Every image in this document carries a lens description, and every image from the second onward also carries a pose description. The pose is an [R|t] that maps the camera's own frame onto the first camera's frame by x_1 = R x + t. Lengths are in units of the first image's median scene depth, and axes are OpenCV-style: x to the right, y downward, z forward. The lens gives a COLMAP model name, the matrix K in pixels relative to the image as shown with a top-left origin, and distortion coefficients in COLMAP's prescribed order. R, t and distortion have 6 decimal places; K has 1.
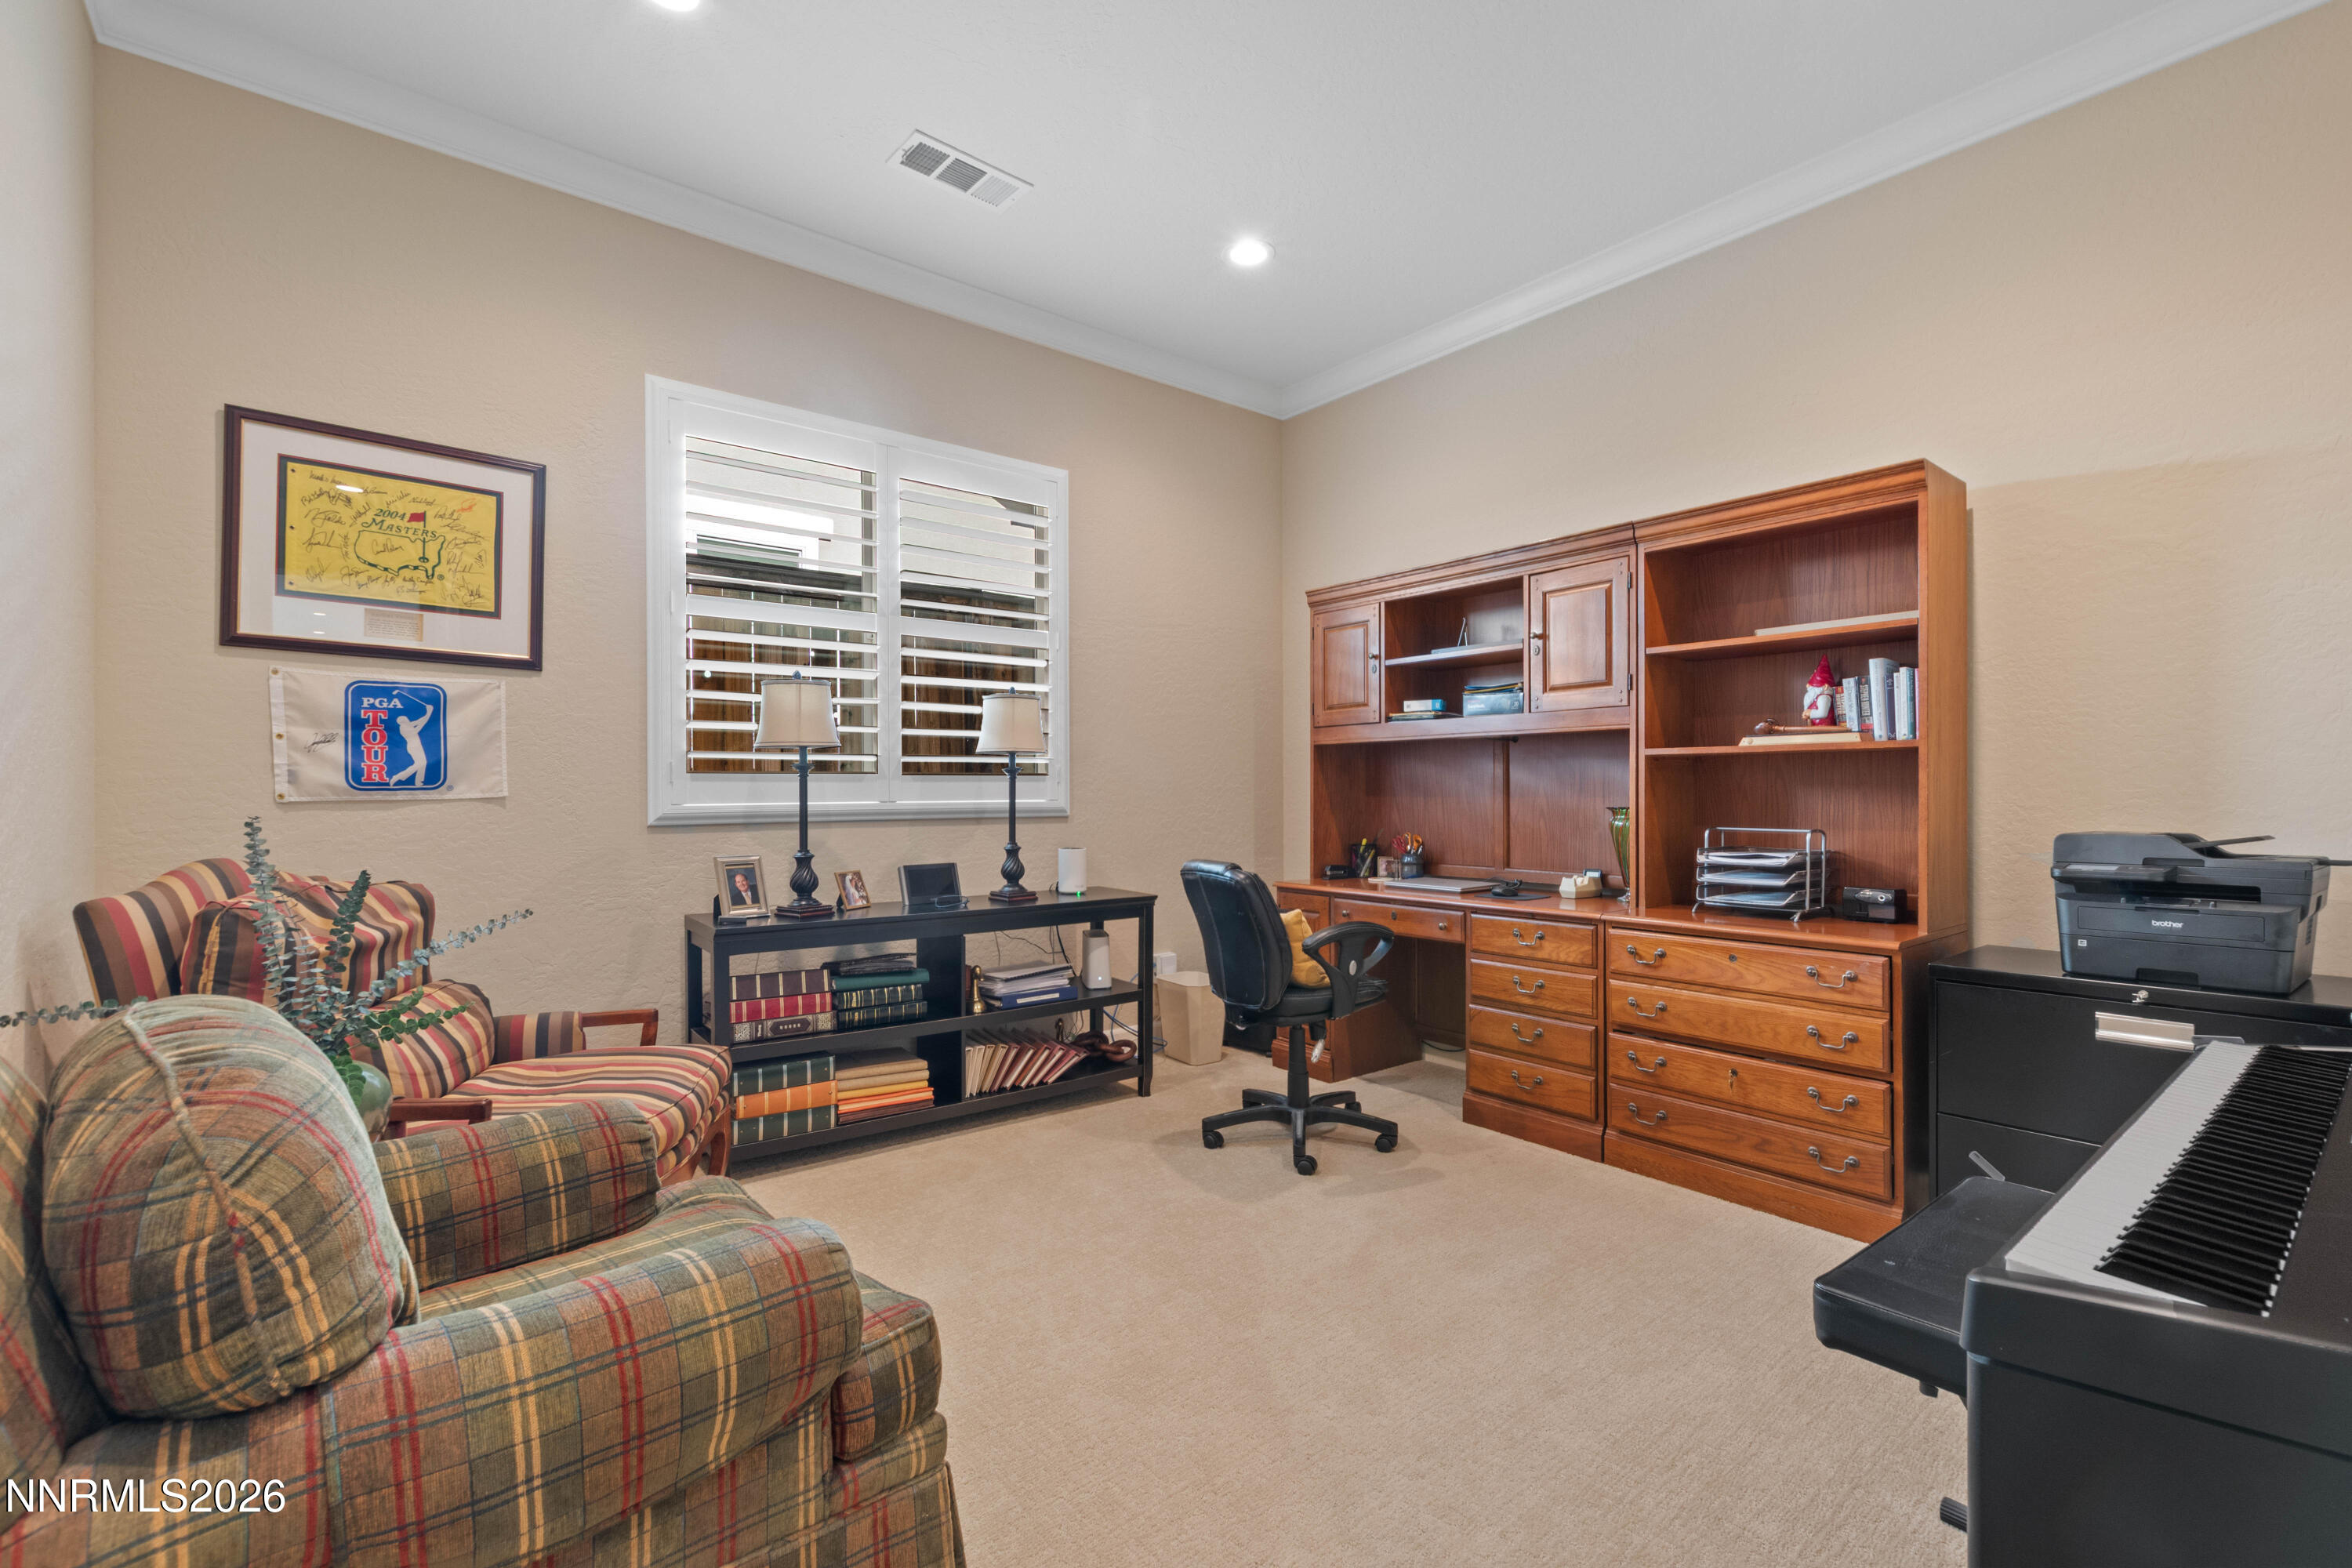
lens RADIAL K [[1038.2, 0, 1181.1], [0, 1038.2, 794.9], [0, 0, 1]] dist [0.006572, -0.002933]
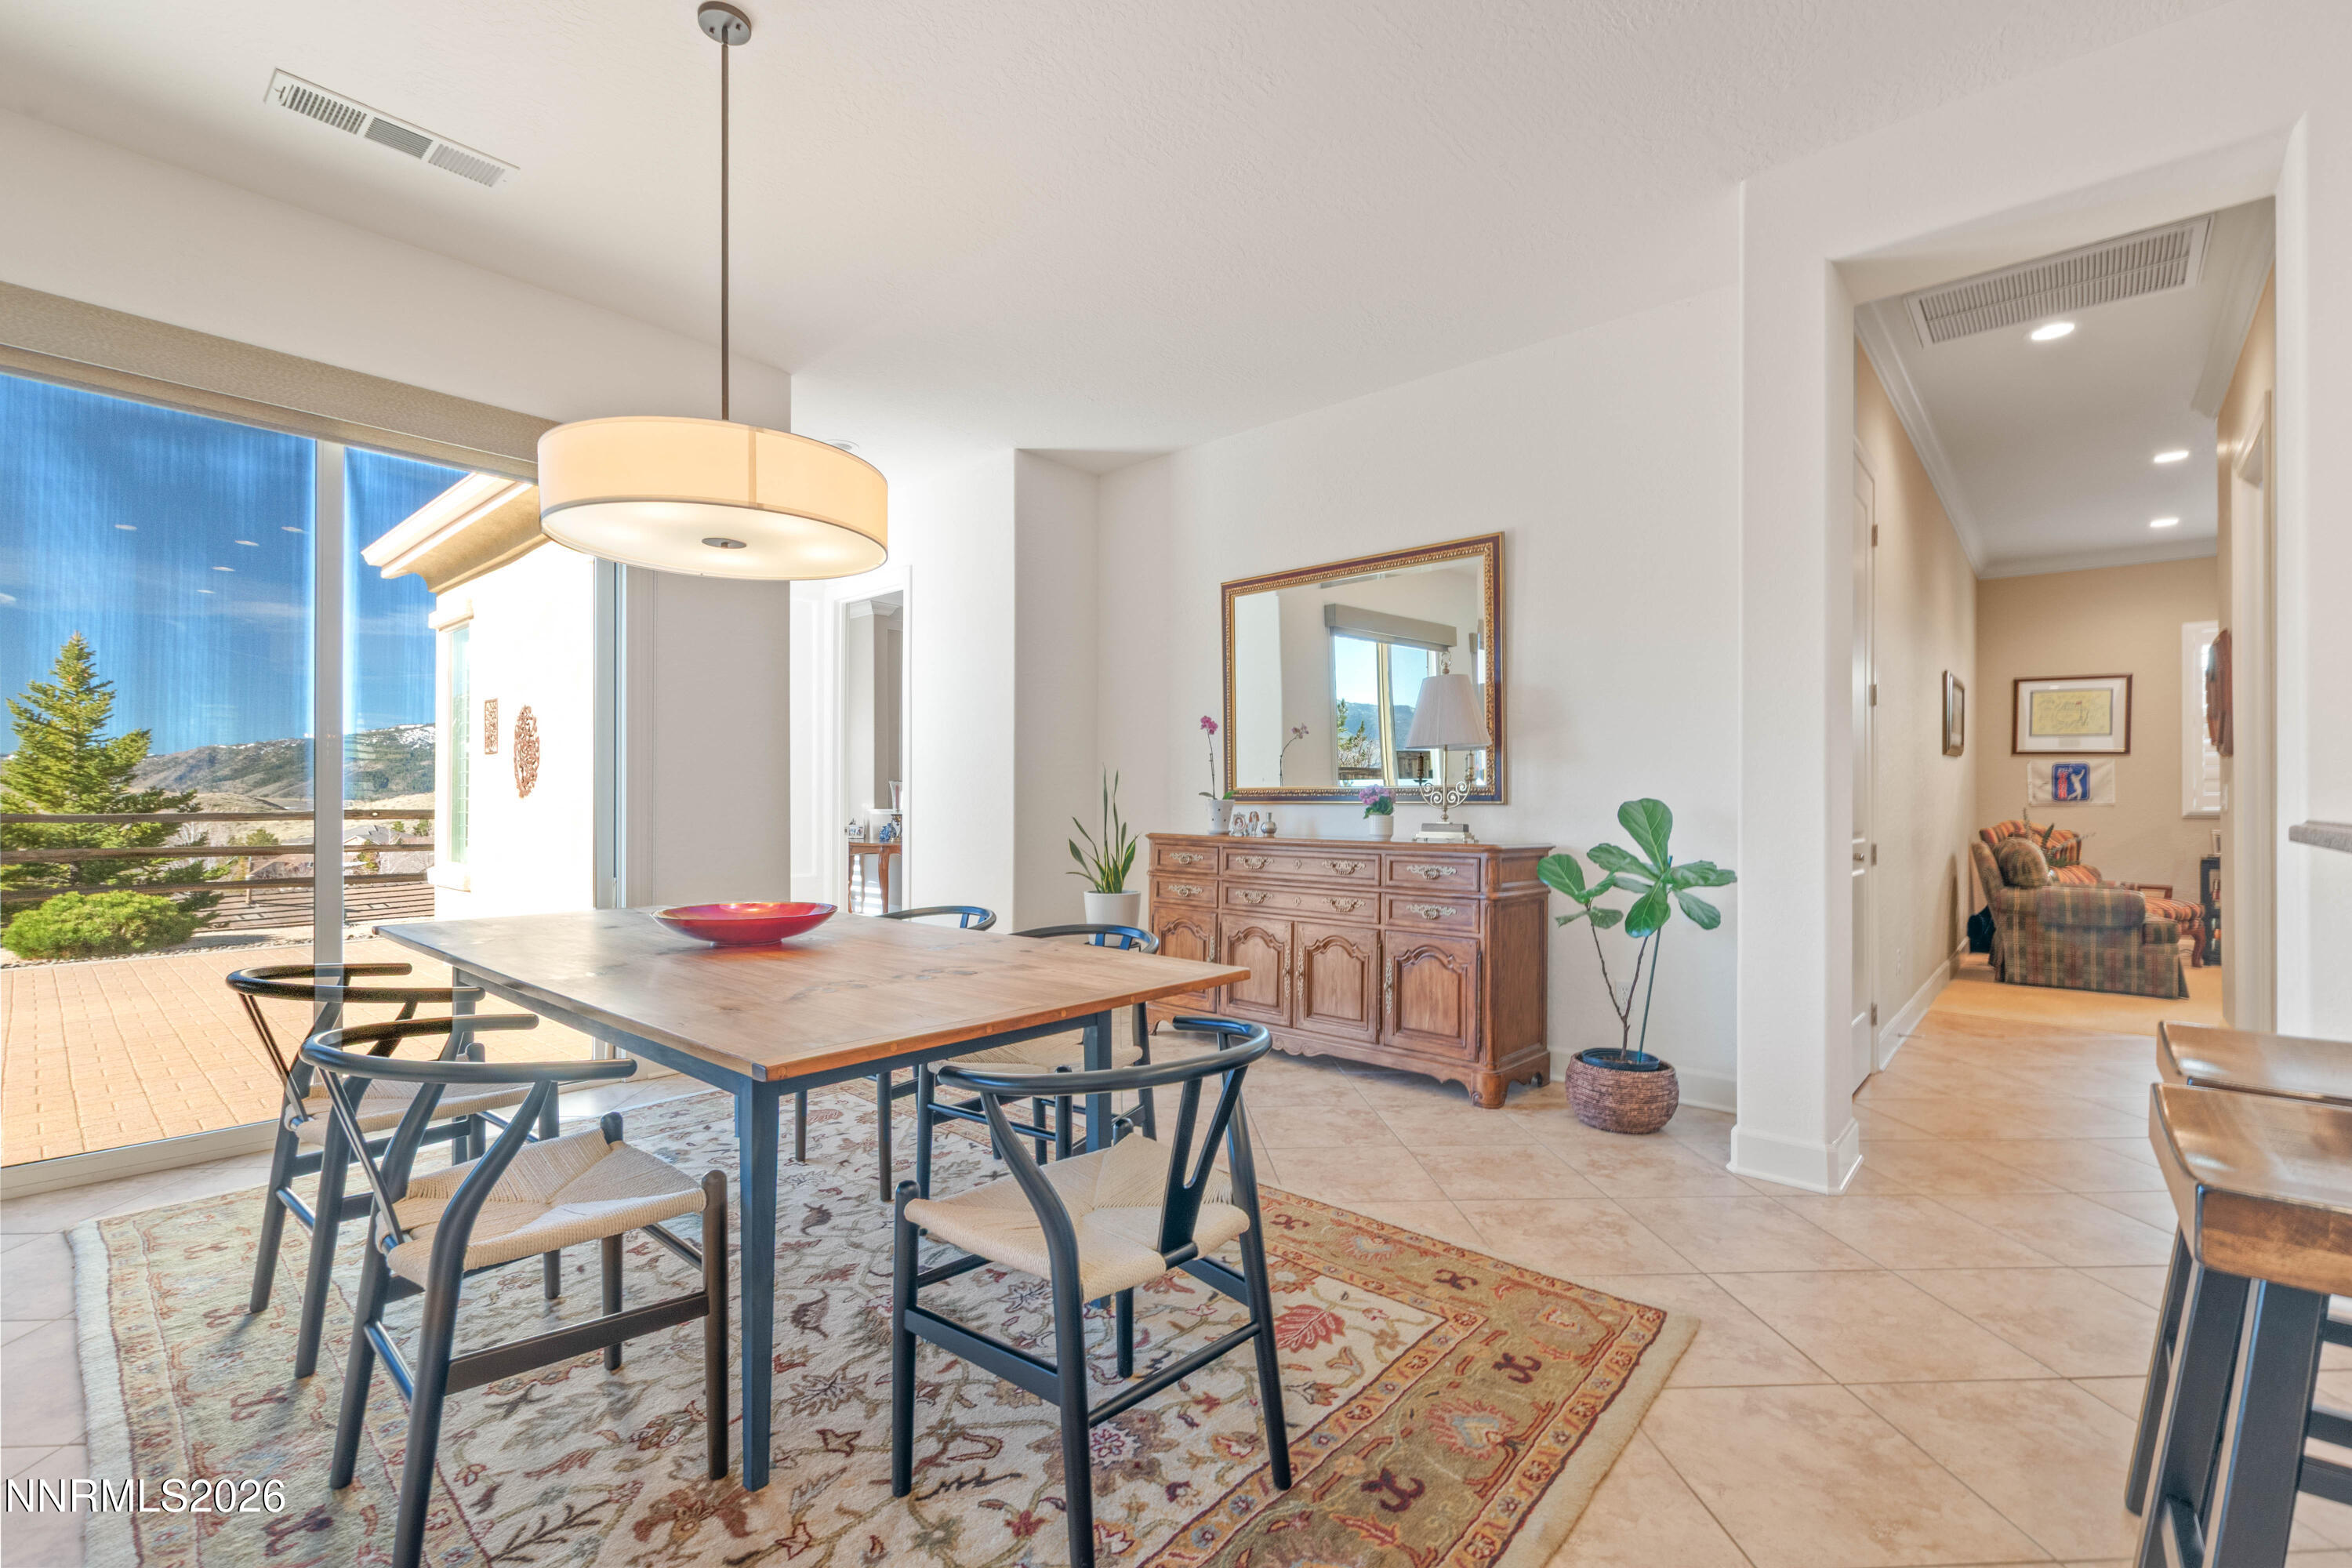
lens RADIAL K [[1038.2, 0, 1191.2], [0, 1038.2, 793.6], [0, 0, 1]] dist [0.006572, -0.002933]
pose [[0.178907, -0.002945, -0.983862, 1.639409], [-0.002200, 0.999992, -0.003393, -0.010413], [0.983863, 0.002772, 0.178899, -1.898913]]
